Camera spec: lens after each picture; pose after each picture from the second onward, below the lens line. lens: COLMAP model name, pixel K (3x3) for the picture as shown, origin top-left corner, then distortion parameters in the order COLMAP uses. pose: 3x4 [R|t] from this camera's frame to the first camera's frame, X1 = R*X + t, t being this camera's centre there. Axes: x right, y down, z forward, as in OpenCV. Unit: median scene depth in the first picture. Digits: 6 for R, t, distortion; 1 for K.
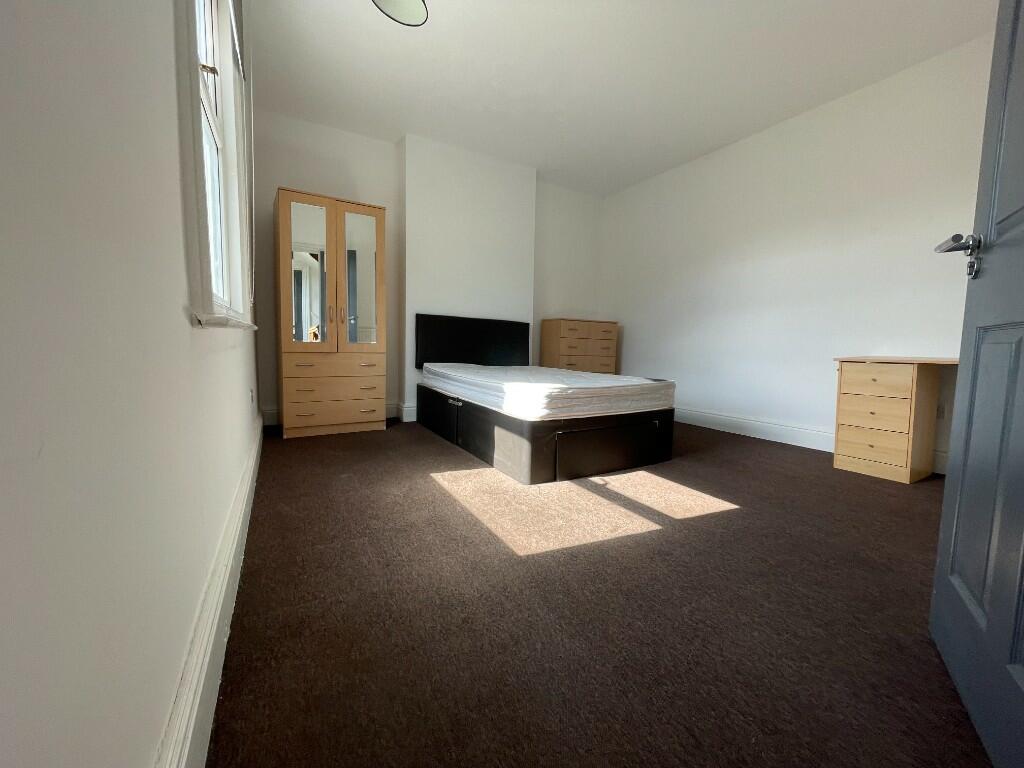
lens RADIAL K [[415.1, 0, 510.5], [0, 415.1, 380.5], [0, 0, 1]] dist [-0.005410, 0.001498]
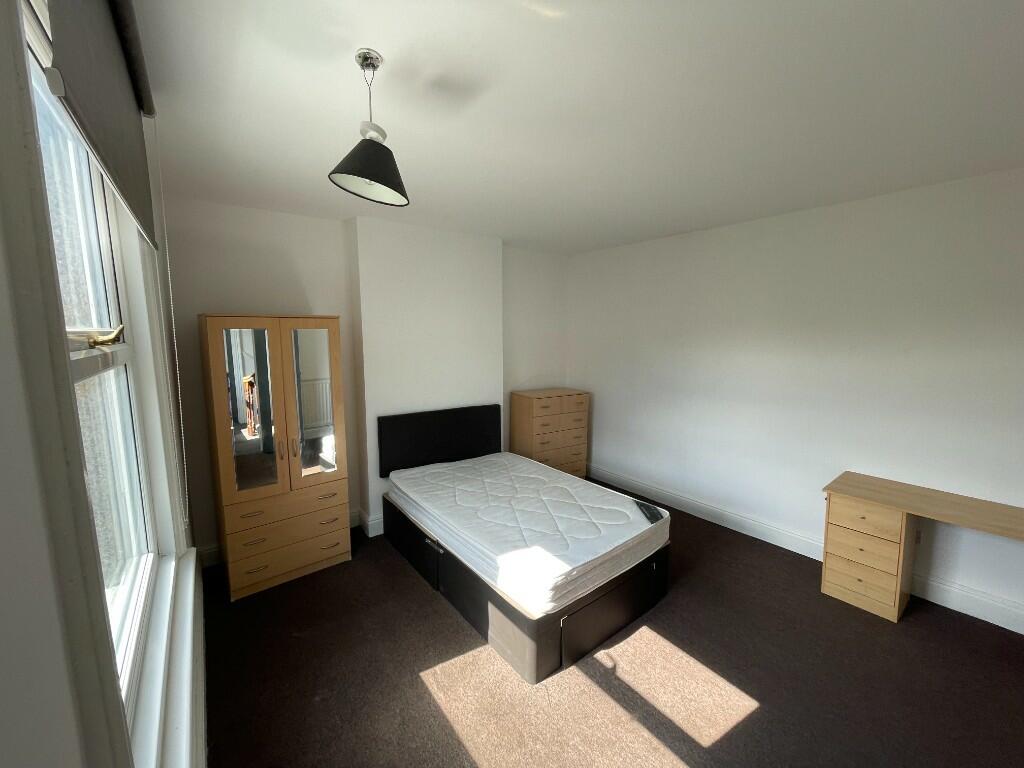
lens RADIAL K [[415.1, 0, 511.3], [0, 415.1, 385.9], [0, 0, 1]] dist [-0.005410, 0.001498]
pose [[0.990940, -0.039920, 0.128236, -0.069896], [0.034609, 0.998459, 0.043380, -0.320302], [-0.129770, -0.038549, 0.990794, 0.102681]]
